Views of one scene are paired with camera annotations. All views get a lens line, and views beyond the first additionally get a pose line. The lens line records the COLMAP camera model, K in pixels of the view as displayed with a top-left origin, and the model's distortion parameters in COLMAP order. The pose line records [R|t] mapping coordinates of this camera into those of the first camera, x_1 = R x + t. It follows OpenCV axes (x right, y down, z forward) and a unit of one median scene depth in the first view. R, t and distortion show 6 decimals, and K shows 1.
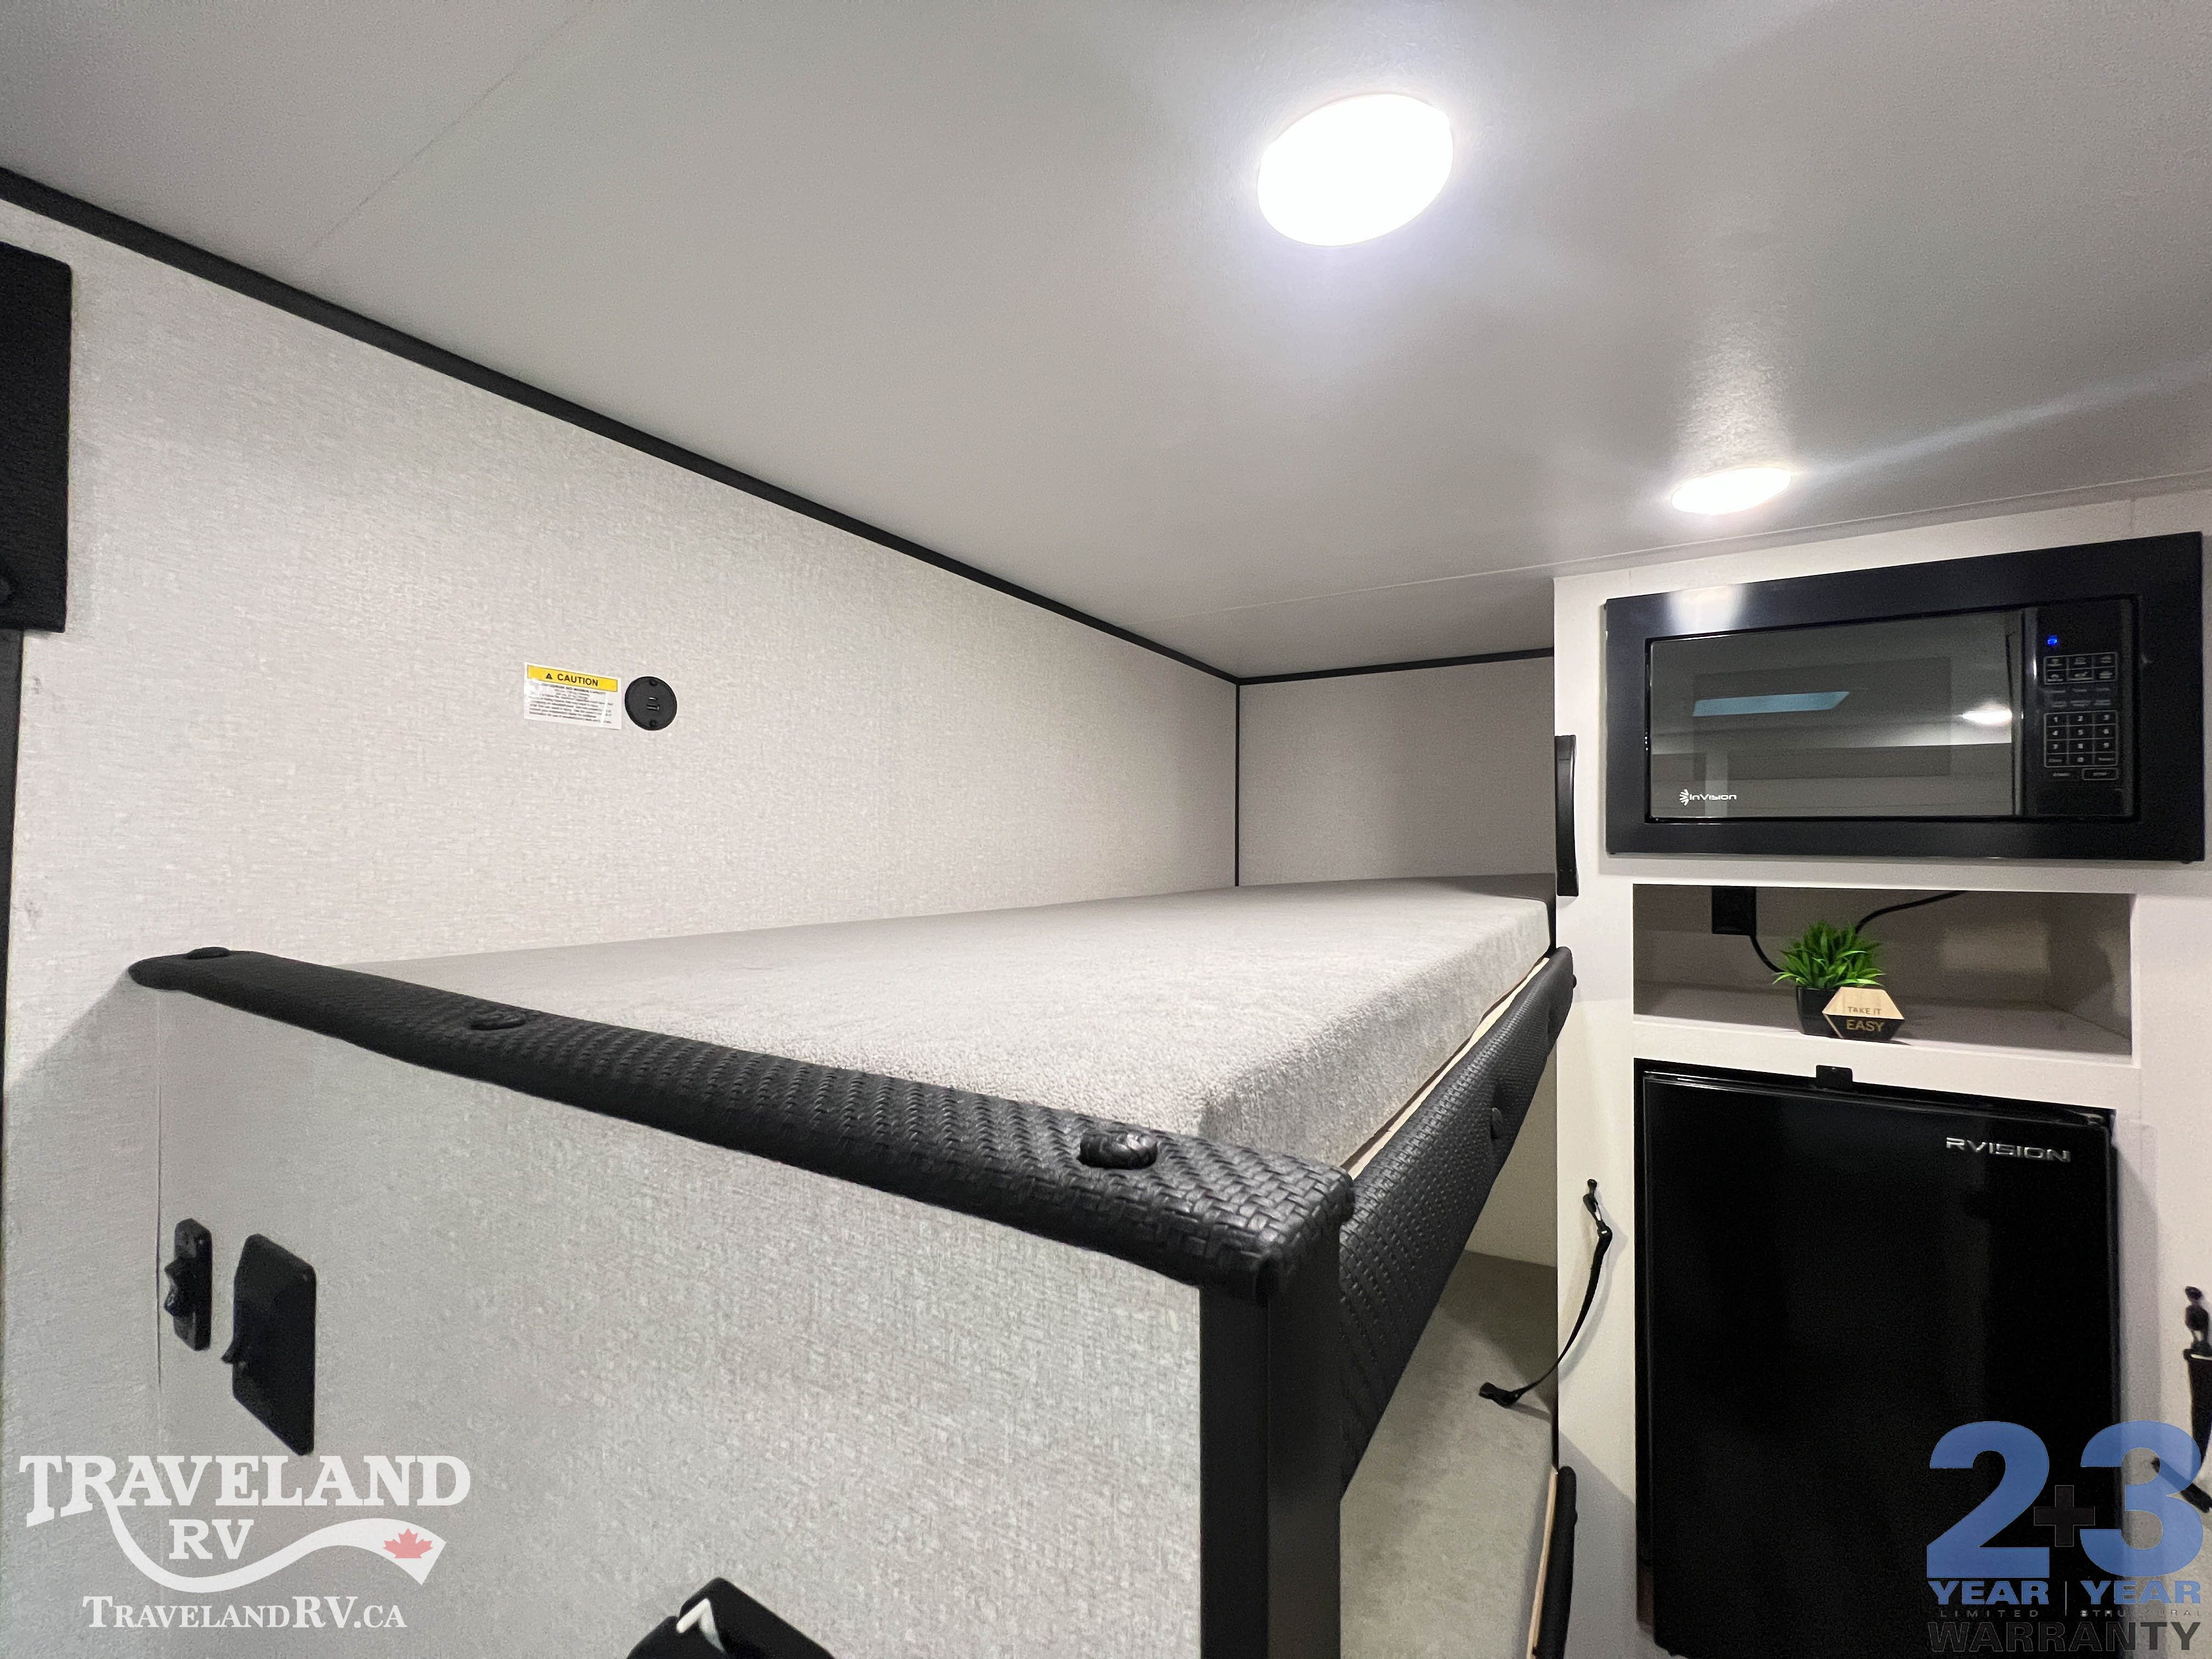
lens RADIAL K [[881.2, 0, 1103.6], [0, 881.2, 827.0], [0, 0, 1]] dist [-0.001158, 0.000458]
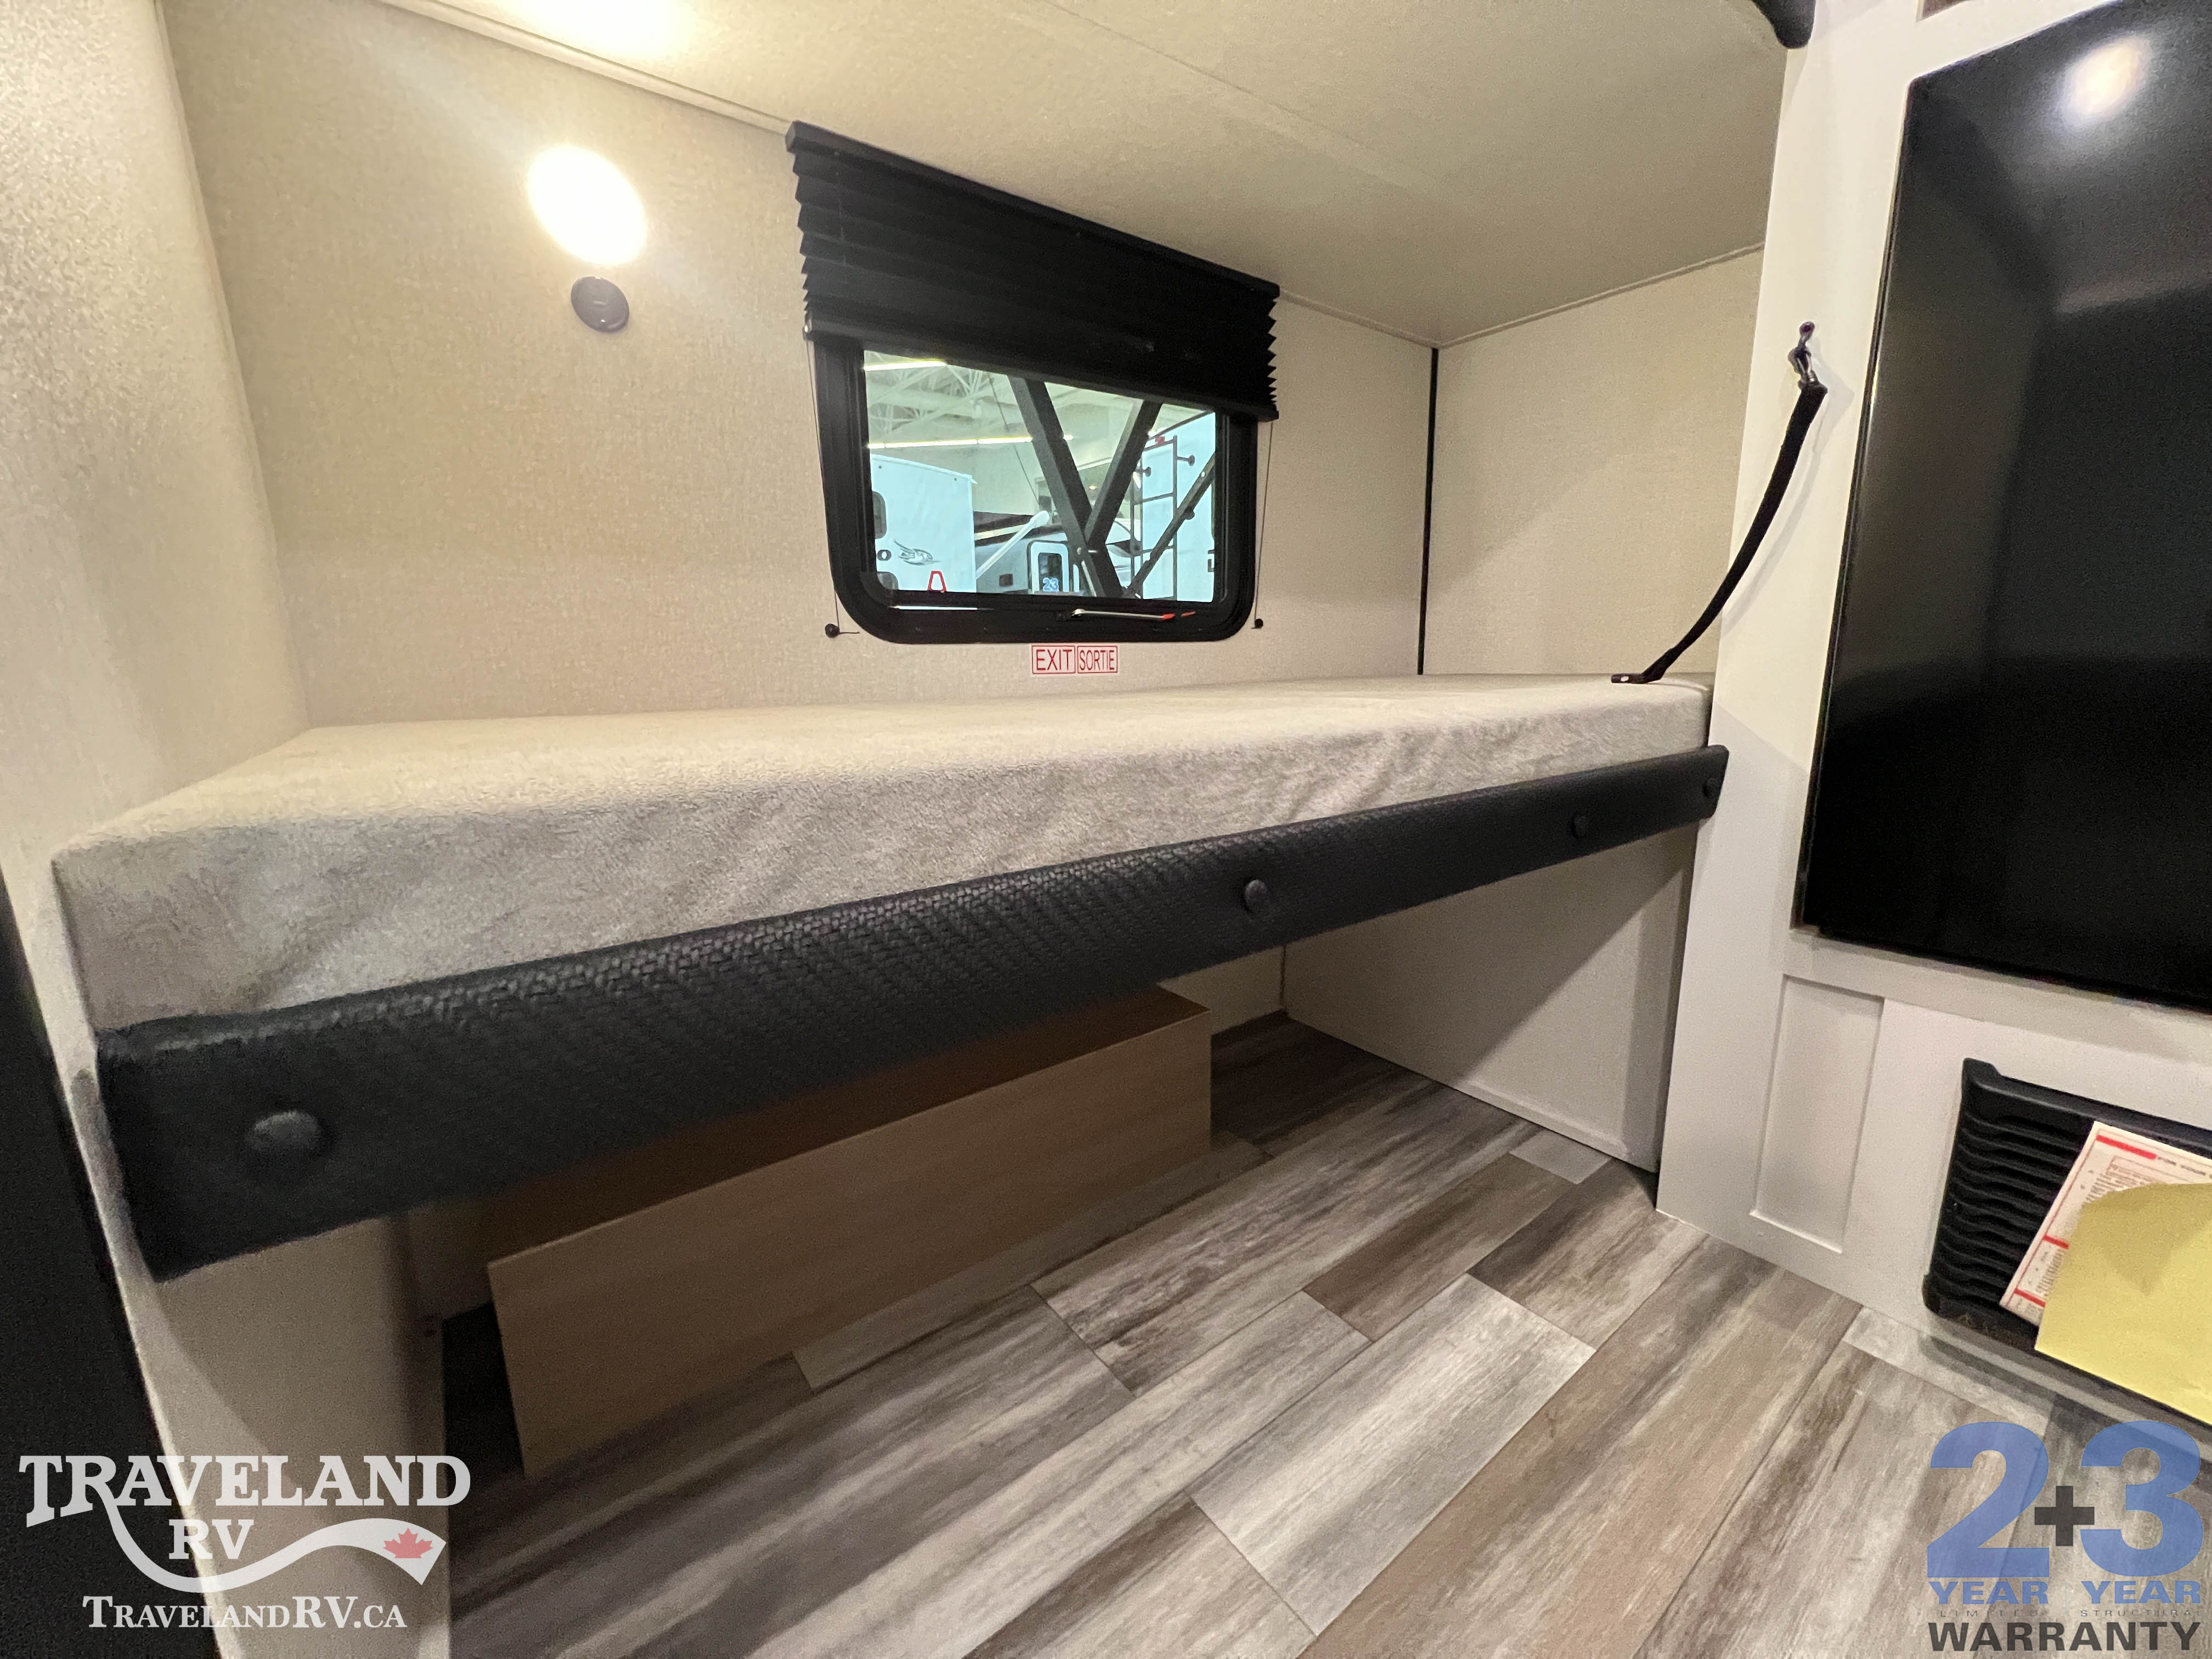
lens RADIAL K [[881.2, 0, 1102.6], [0, 881.2, 825.3], [0, 0, 1]] dist [-0.001158, 0.000458]
pose [[0.927556, 0.055253, -0.369576, 0.342014], [0.025533, 0.977326, 0.210197, 0.669700], [0.372810, -0.204406, 0.905114, 0.097837]]
